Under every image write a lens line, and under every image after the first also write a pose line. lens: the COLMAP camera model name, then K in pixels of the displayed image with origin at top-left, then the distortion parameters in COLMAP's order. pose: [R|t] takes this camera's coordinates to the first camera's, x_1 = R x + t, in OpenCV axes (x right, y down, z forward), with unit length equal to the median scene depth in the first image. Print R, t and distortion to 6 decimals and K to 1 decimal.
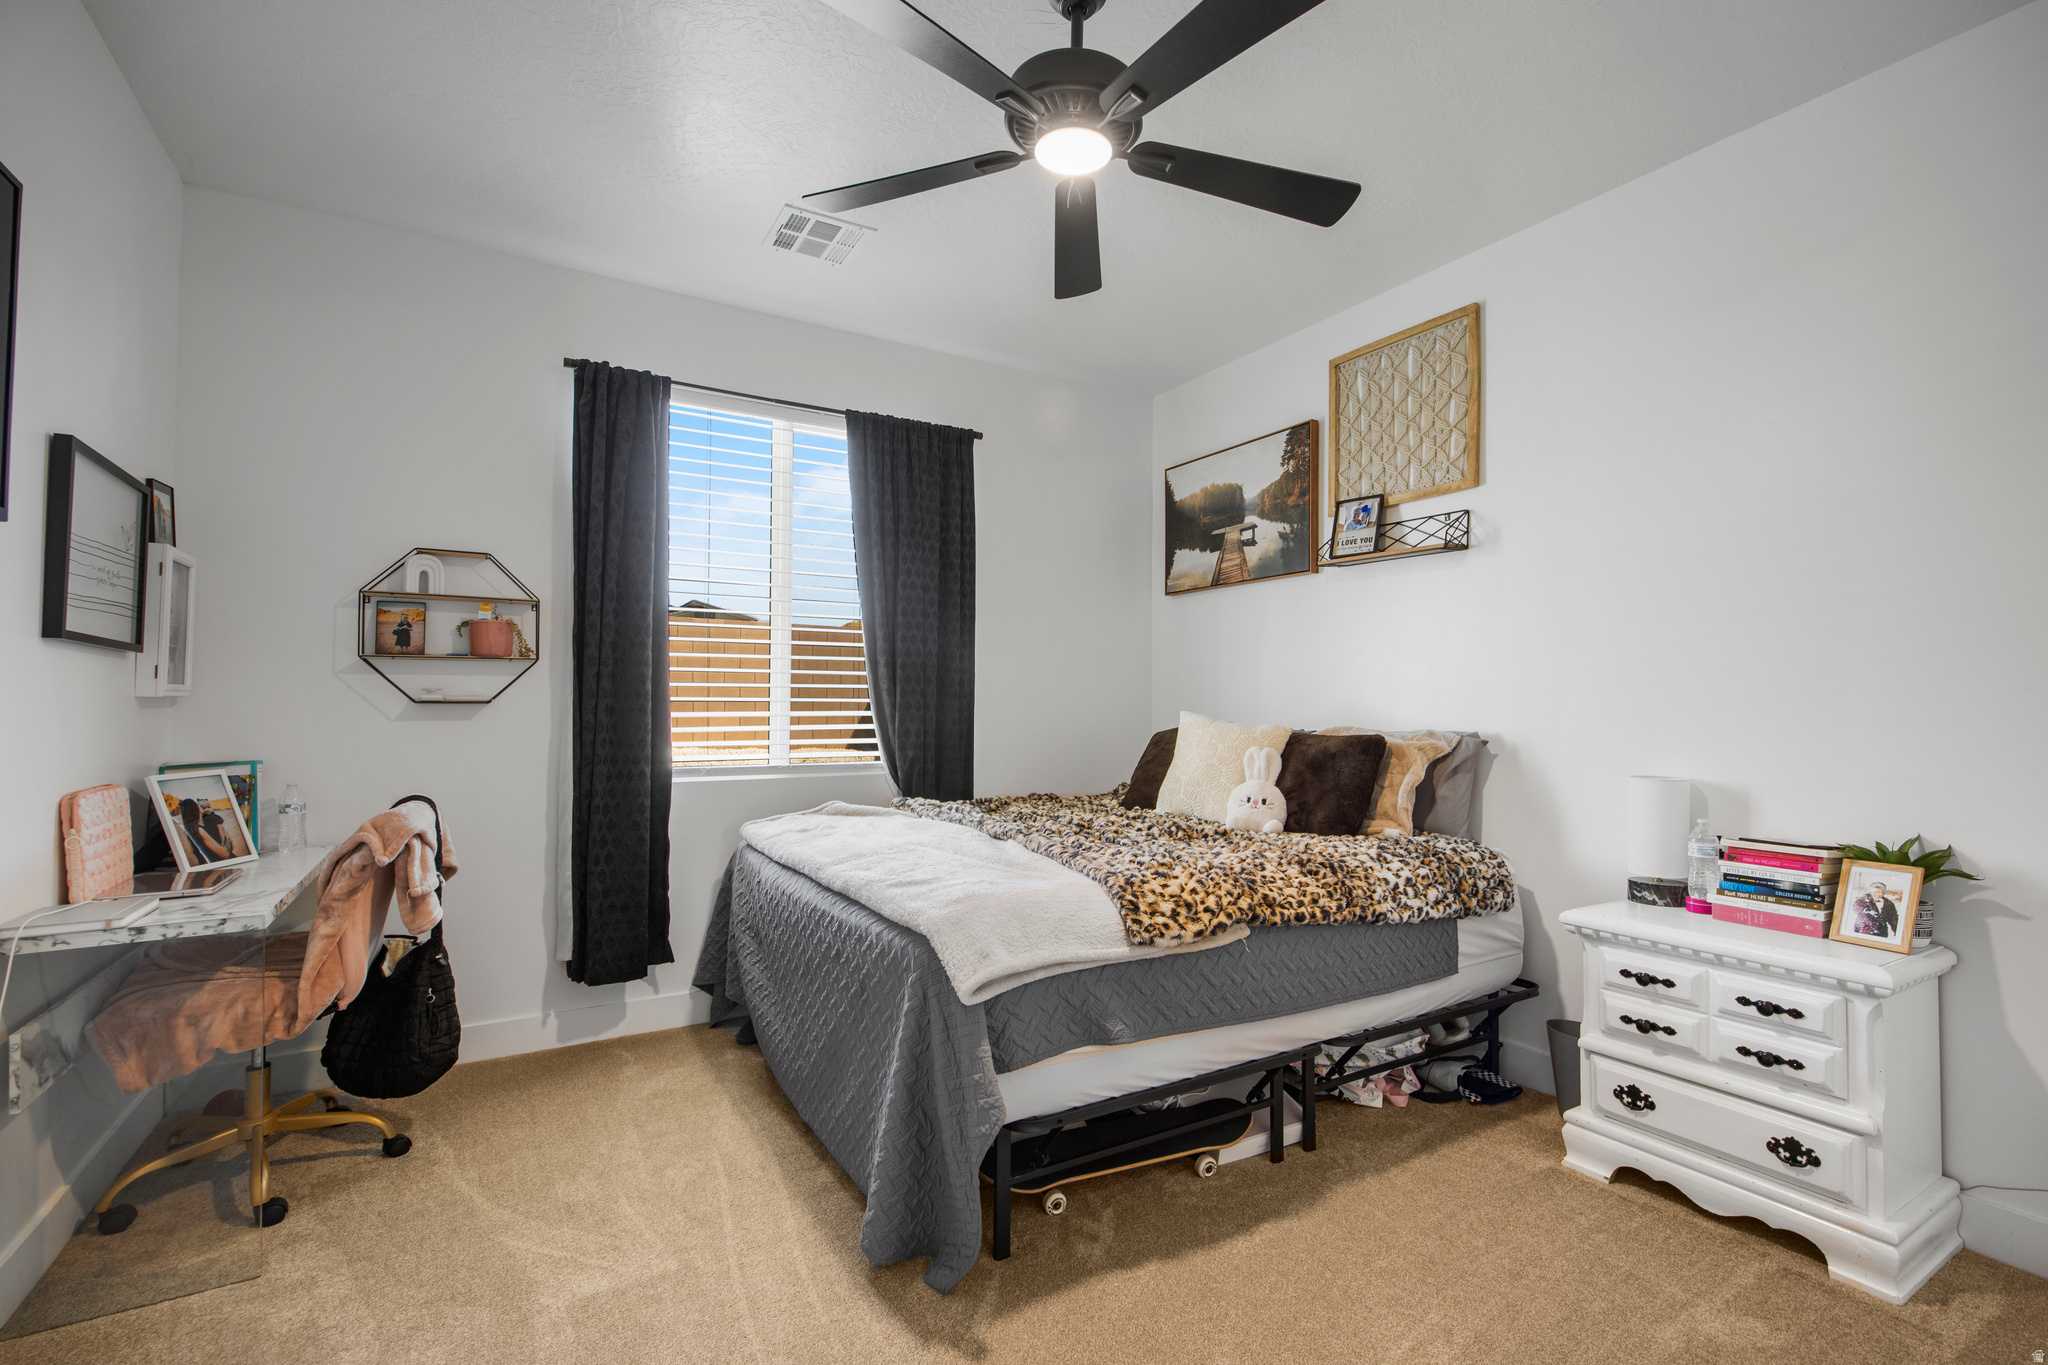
lens RADIAL K [[888.1, 0, 1020.9], [0, 888.1, 680.2], [0, 0, 1]] dist [-0.005738, -0.000008]
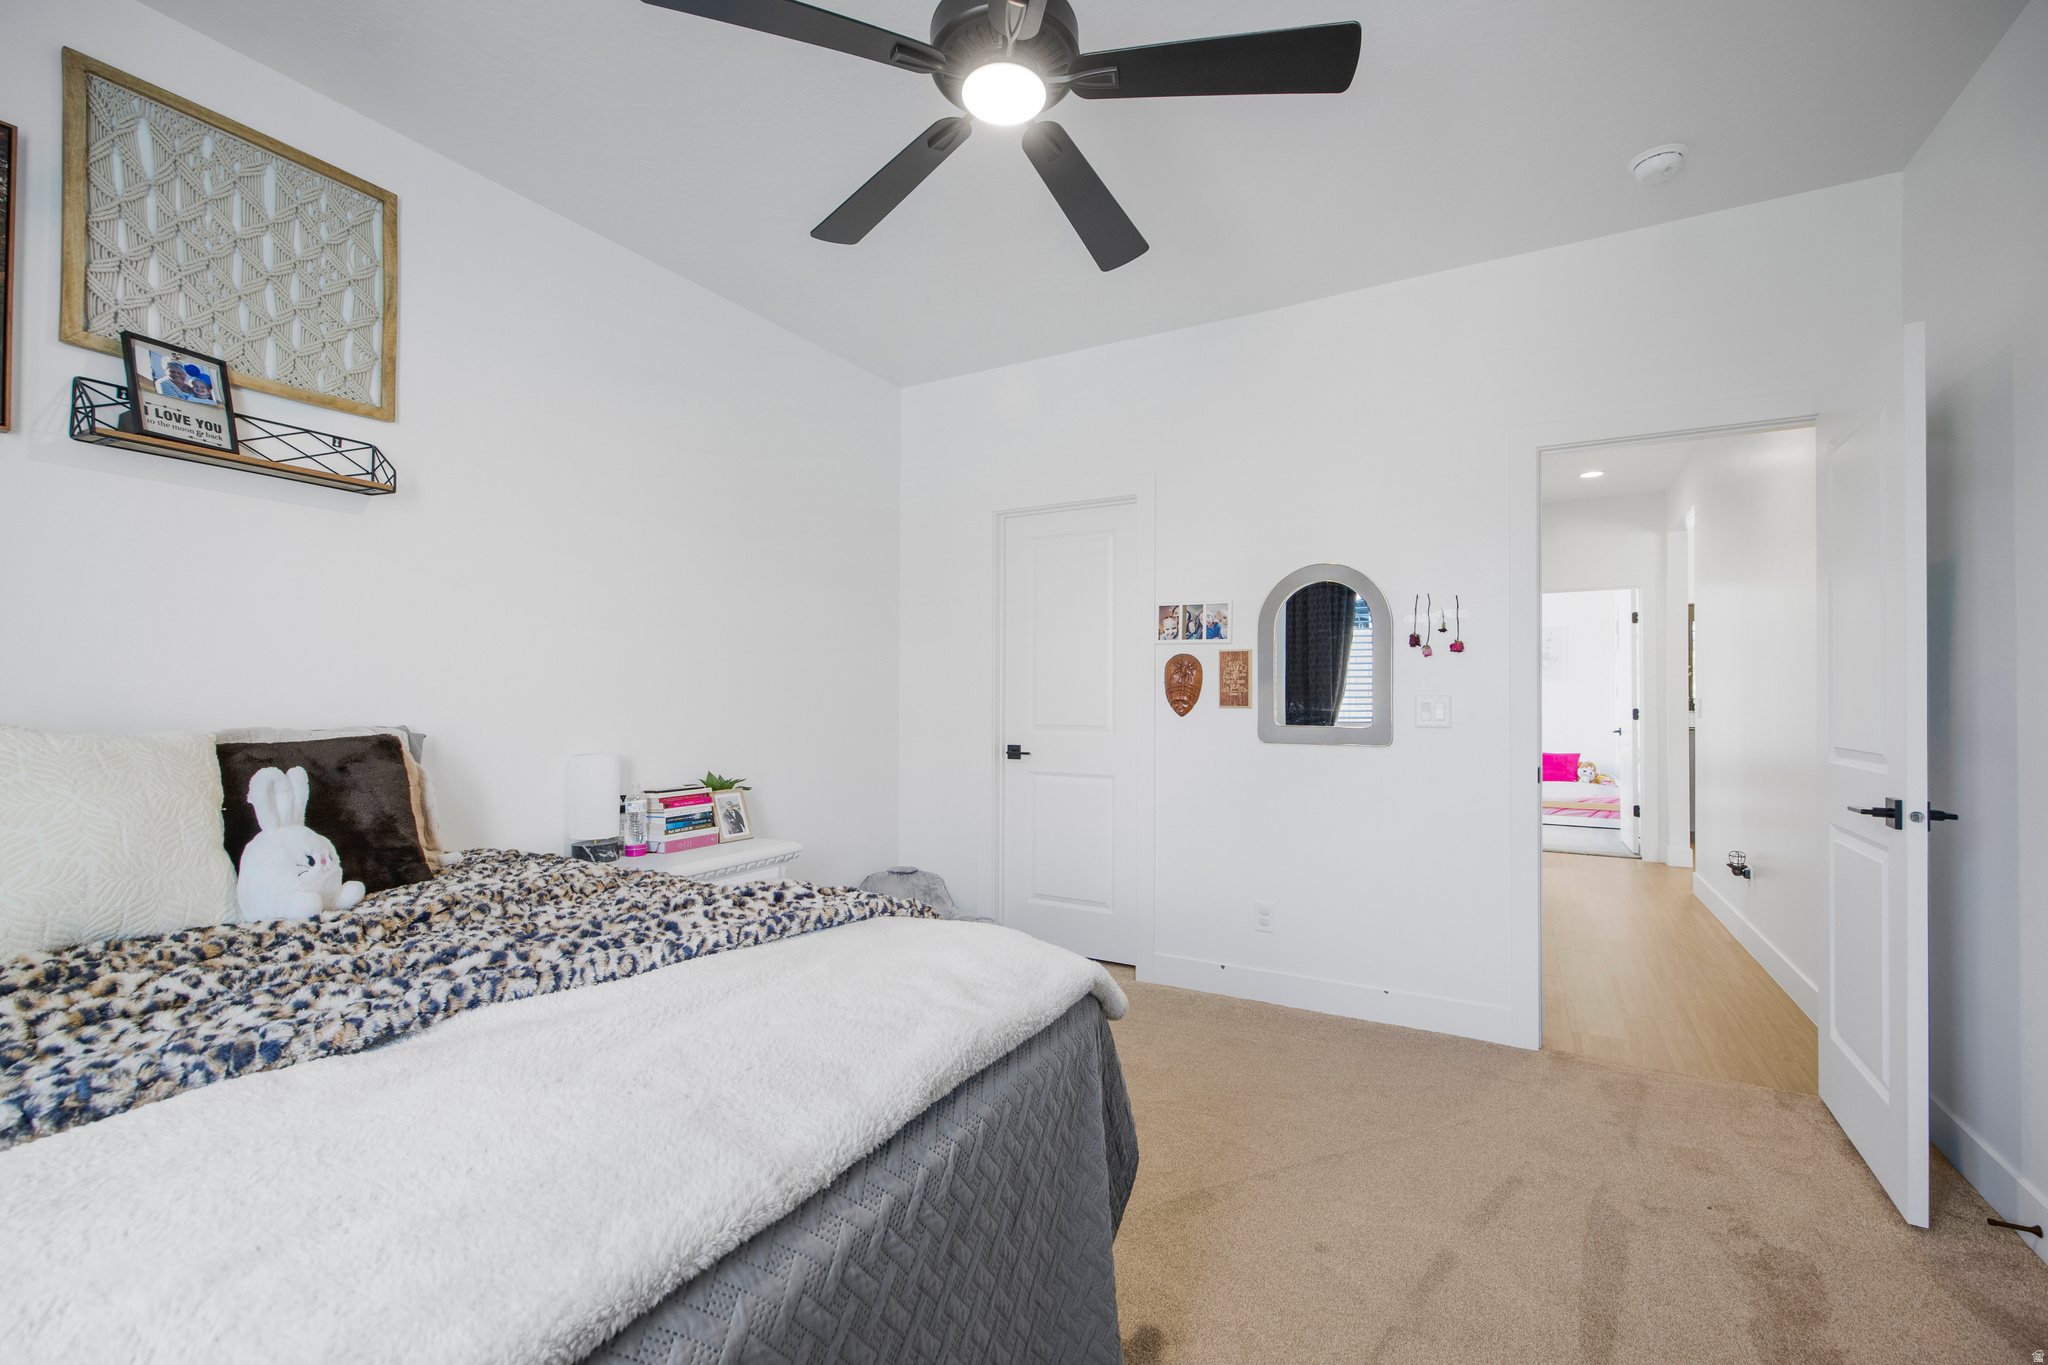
lens RADIAL K [[882.1, 0, 1023.9], [0, 882.1, 688.0], [0, 0, 1]] dist [0.000237, -0.000025]
pose [[-0.493191, -0.003420, 0.869914, -0.452686], [-0.027539, 0.999552, -0.011684, 0.016317], [-0.869485, -0.029719, -0.493064, 0.860117]]
